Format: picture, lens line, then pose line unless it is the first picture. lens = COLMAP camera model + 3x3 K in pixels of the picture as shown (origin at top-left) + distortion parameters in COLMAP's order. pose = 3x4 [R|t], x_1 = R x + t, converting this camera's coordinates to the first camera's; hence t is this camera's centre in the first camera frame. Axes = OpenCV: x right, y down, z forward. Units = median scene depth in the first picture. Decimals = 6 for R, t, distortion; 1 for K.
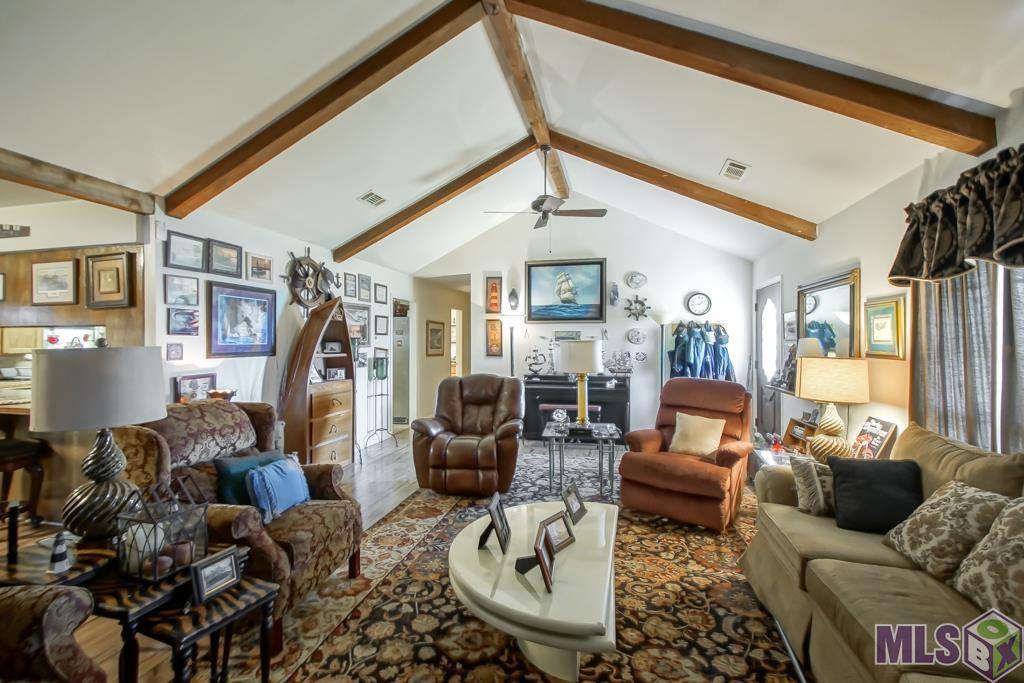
lens RADIAL K [[476.4, 0, 512.0], [0, 476.4, 341.5], [0, 0, 1]] dist [-0.001392, -0.000697]
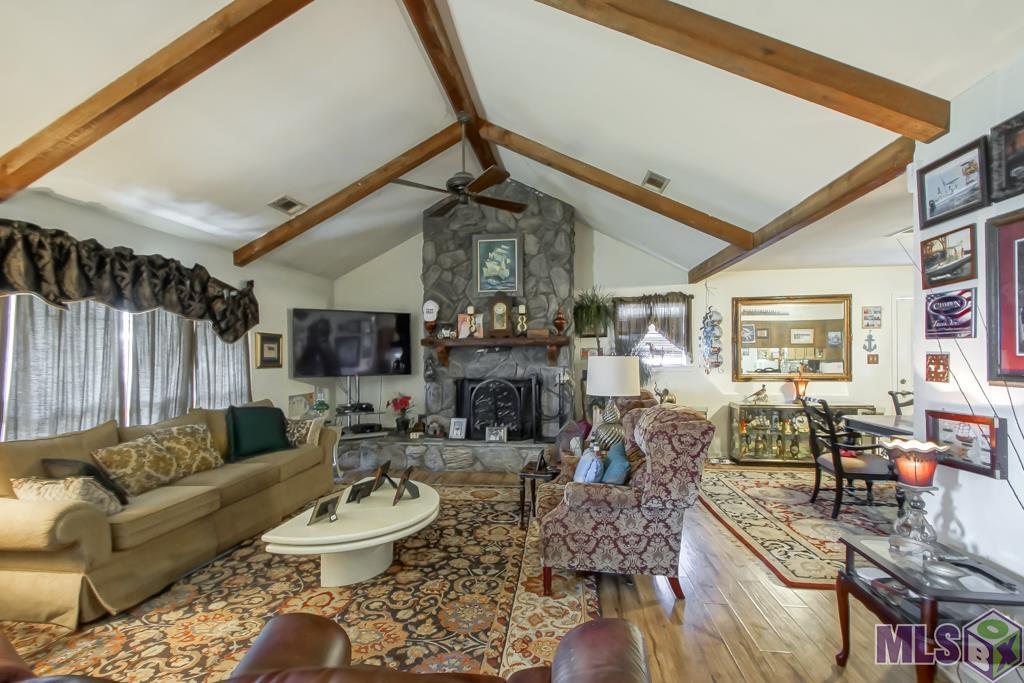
lens RADIAL K [[476.4, 0, 512.0], [0, 476.4, 341.5], [0, 0, 1]] dist [-0.001392, -0.000697]
pose [[-0.994283, 0.005229, -0.106648, -0.150746], [0.008141, 0.999605, -0.026888, 0.001877], [0.106465, -0.027603, -0.993933, 1.882885]]
